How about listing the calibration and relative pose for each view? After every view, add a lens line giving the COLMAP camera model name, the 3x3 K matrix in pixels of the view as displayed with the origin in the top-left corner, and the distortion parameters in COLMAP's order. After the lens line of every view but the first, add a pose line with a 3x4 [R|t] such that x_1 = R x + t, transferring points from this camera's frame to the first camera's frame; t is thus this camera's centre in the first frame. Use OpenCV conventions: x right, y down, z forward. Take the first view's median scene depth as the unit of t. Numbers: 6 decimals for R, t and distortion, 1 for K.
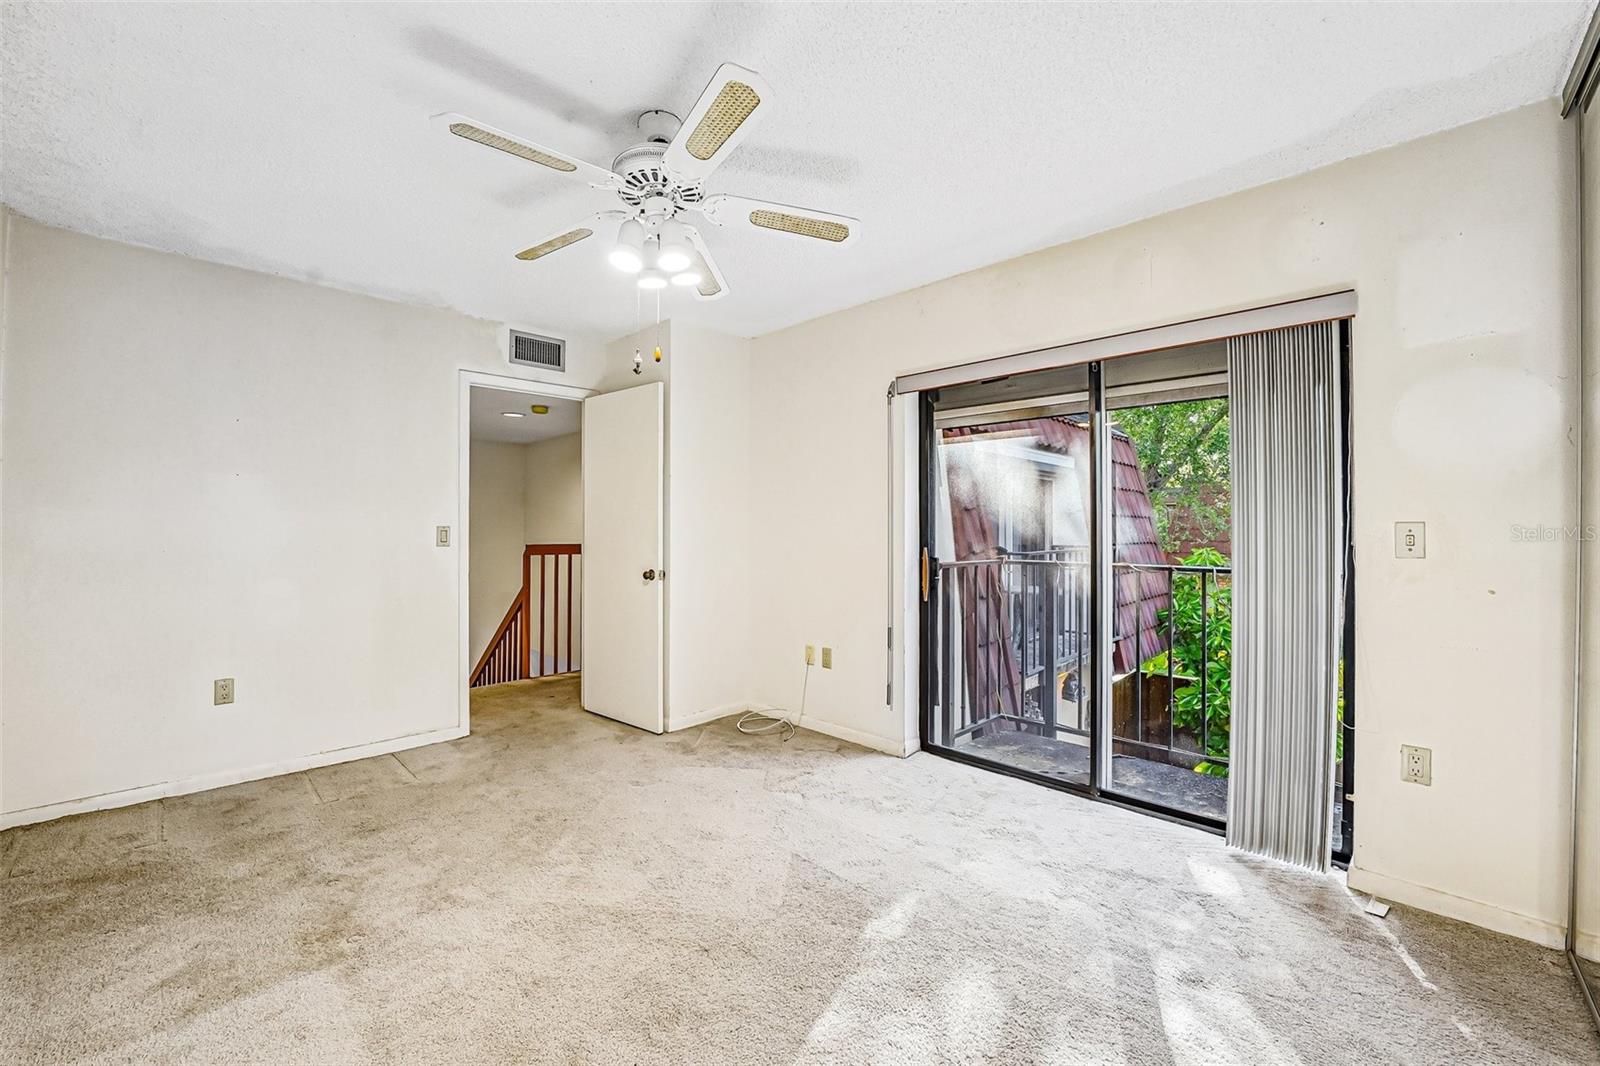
lens RADIAL K [[628.2, 0, 776.9], [0, 628.2, 532.1], [0, 0, 1]] dist [-0.033136, 0.005592]
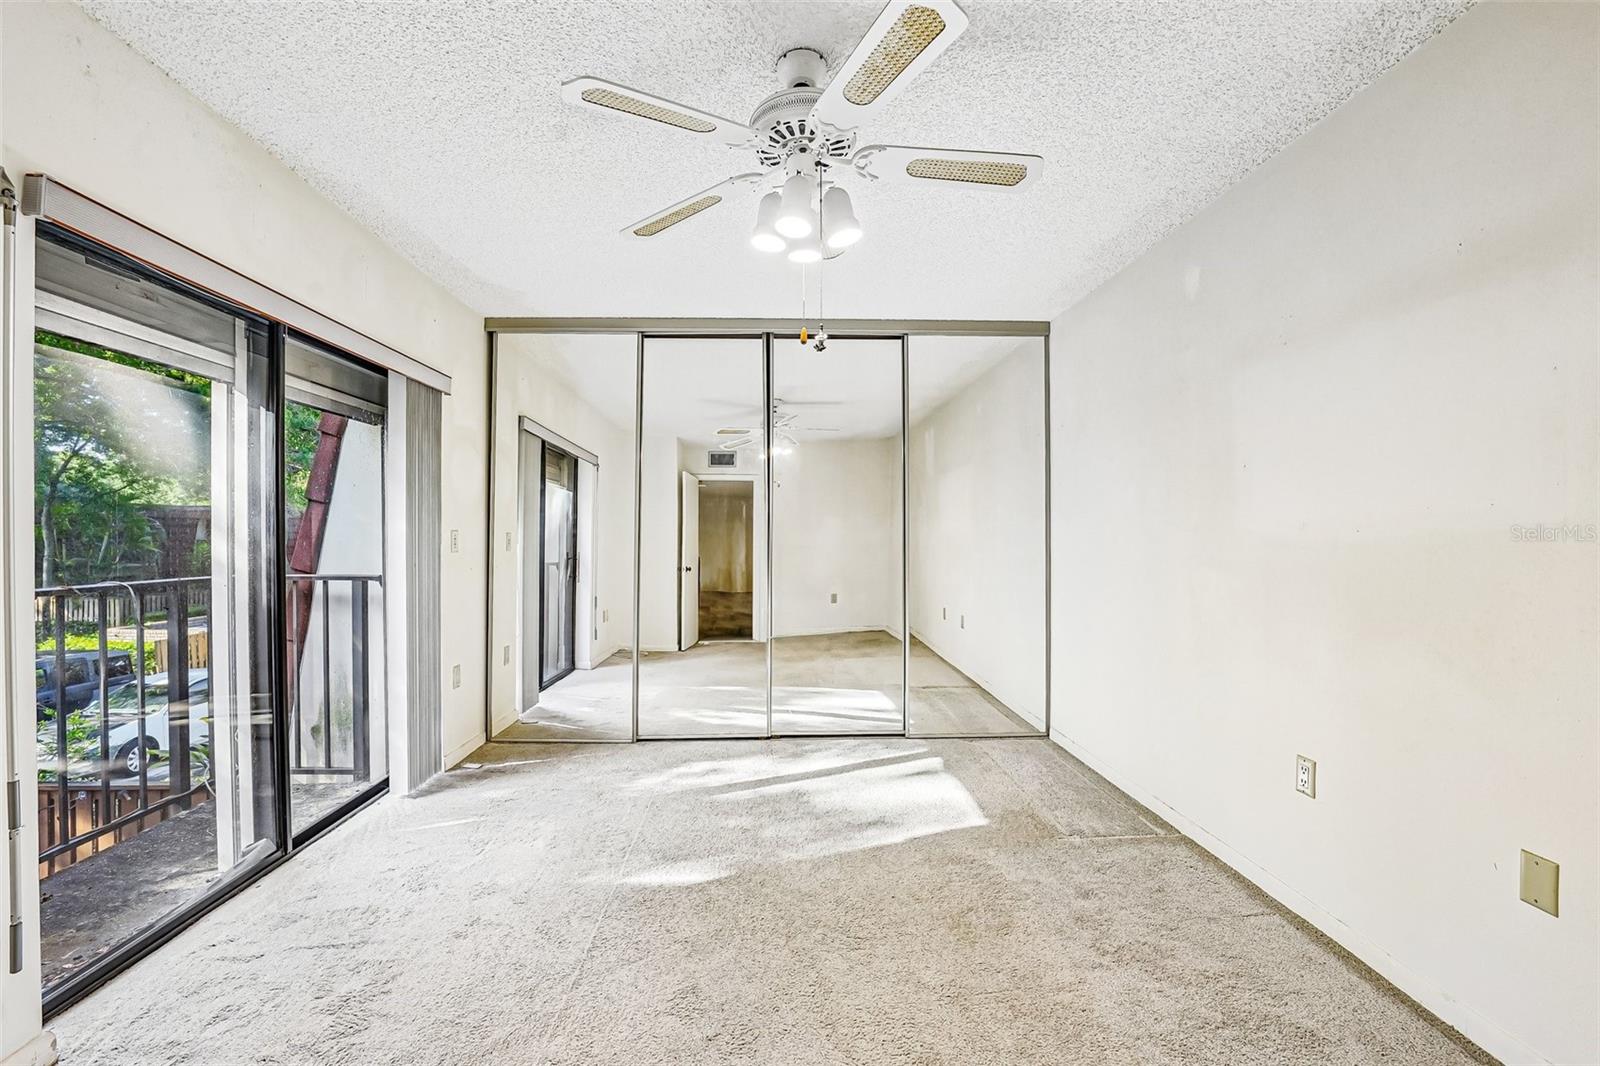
lens RADIAL K [[628.2, 0, 776.9], [0, 628.2, 532.1], [0, 0, 1]] dist [-0.033136, 0.005592]
pose [[-0.705396, -0.000460, 0.708813, -0.501039], [0.002680, 0.999991, 0.003316, -0.006426], [-0.708808, 0.004239, -0.705388, 1.044909]]
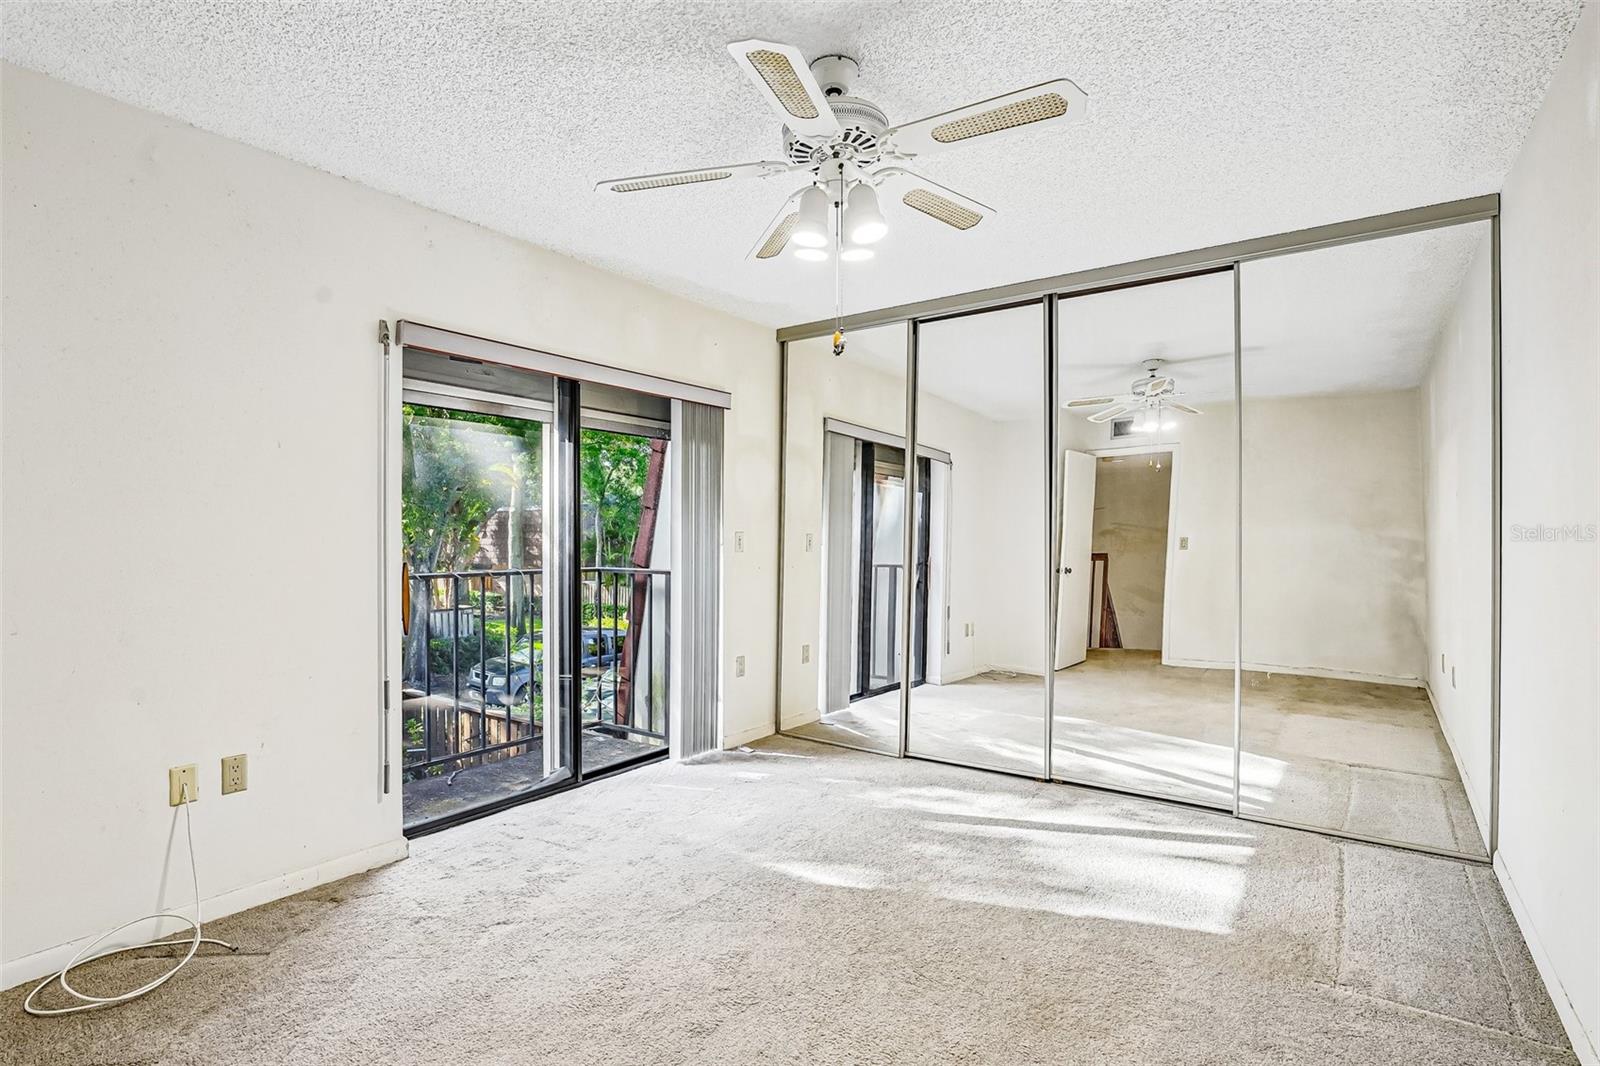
lens RADIAL K [[759.6, 0, 800.0], [0, 759.6, 533.0], [0, 0, 1]] dist [-0.020331, 0.000708]
pose [[-0.142624, -0.001894, 0.989775, -0.794272], [0.004984, 0.999984, 0.002632, -0.009527], [-0.989764, 0.005308, -0.142612, 0.758057]]
